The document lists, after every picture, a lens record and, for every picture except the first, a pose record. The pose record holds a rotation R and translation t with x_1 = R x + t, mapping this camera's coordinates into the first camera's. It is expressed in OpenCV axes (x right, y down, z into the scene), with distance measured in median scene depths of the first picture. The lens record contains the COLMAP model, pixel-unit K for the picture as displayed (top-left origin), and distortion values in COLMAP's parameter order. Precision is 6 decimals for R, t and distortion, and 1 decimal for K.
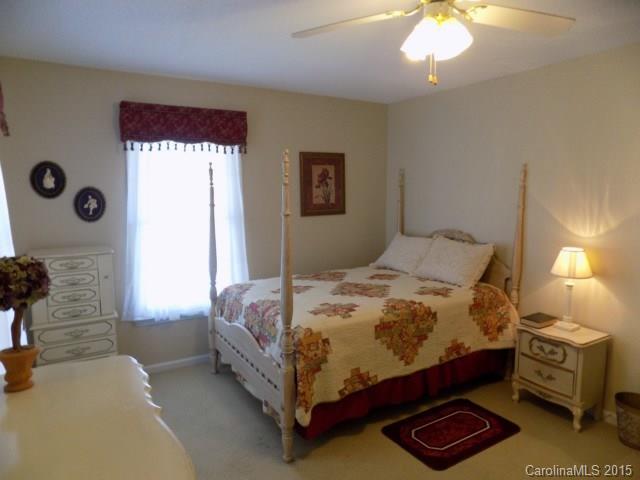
lens RADIAL K [[428.4, 0, 320.3], [0, 428.4, 235.3], [0, 0, 1]] dist [-0.047912, 0.023400]
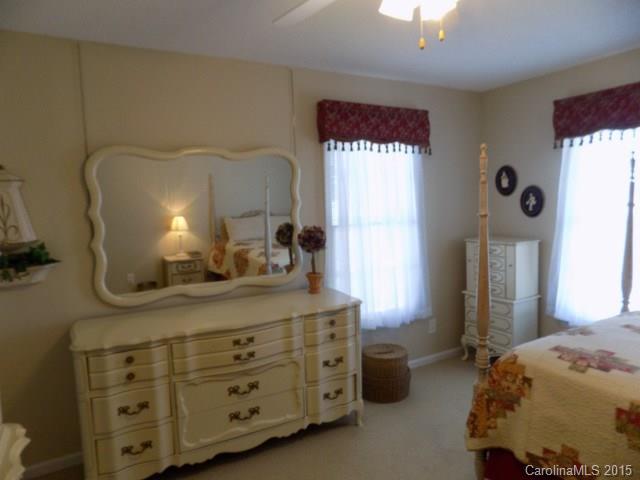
lens RADIAL K [[428.4, 0, 320.4], [0, 428.4, 241.8], [0, 0, 1]] dist [-0.047912, 0.023400]
pose [[-0.030030, 0.104131, -0.994110, 0.592274], [-0.086444, 0.990562, 0.106371, -0.038515], [0.995804, 0.089129, -0.020745, 0.486077]]
